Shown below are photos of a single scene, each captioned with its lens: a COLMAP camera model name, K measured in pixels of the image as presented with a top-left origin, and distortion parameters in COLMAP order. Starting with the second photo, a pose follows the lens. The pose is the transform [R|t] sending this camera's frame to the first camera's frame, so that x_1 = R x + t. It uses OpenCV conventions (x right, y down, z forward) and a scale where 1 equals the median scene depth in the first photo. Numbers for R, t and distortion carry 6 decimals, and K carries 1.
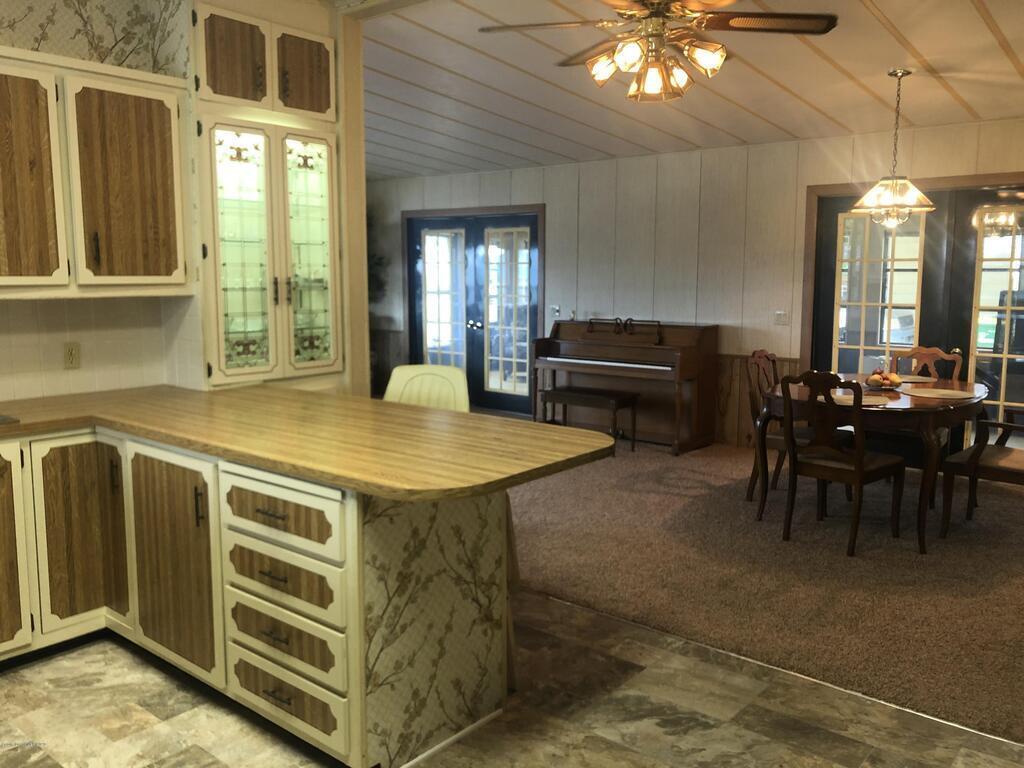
lens RADIAL K [[847.1, 0, 508.9], [0, 847.1, 372.3], [0, 0, 1]] dist [0.008982, 0.002861]
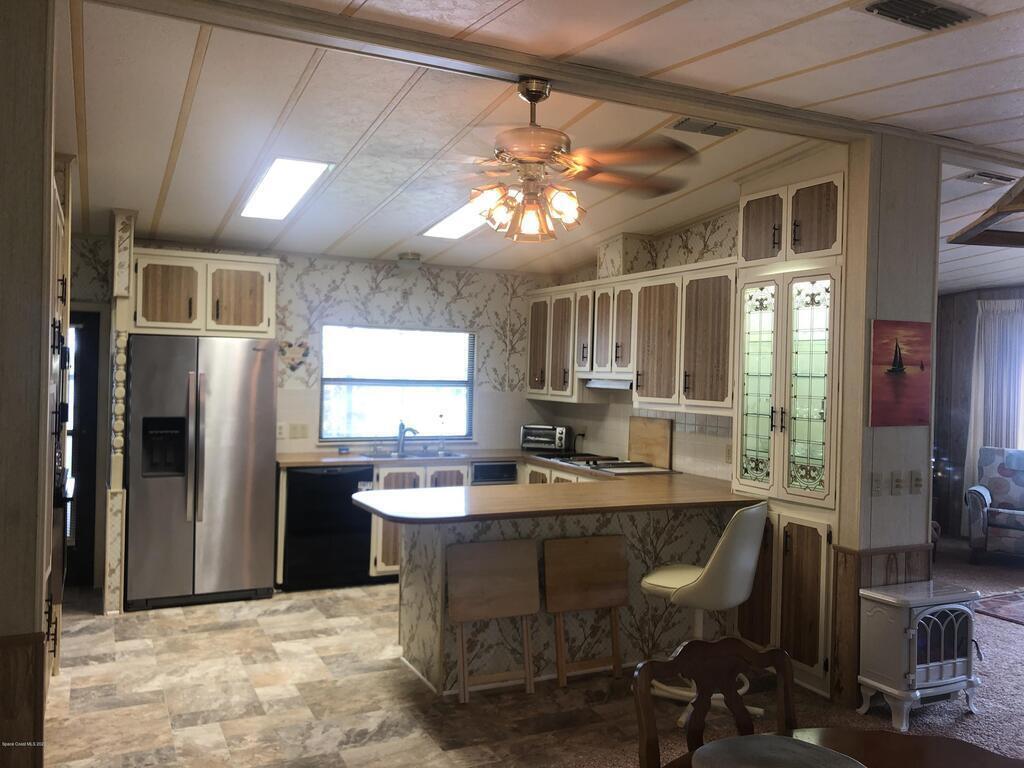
lens RADIAL K [[847.1, 0, 508.9], [0, 847.1, 372.3], [0, 0, 1]] dist [0.008982, 0.002861]
pose [[-0.402945, -0.010601, -0.915163, 0.930260], [-0.129626, 0.990514, 0.045600, -0.169165], [0.905998, 0.137003, -0.400497, 1.169343]]
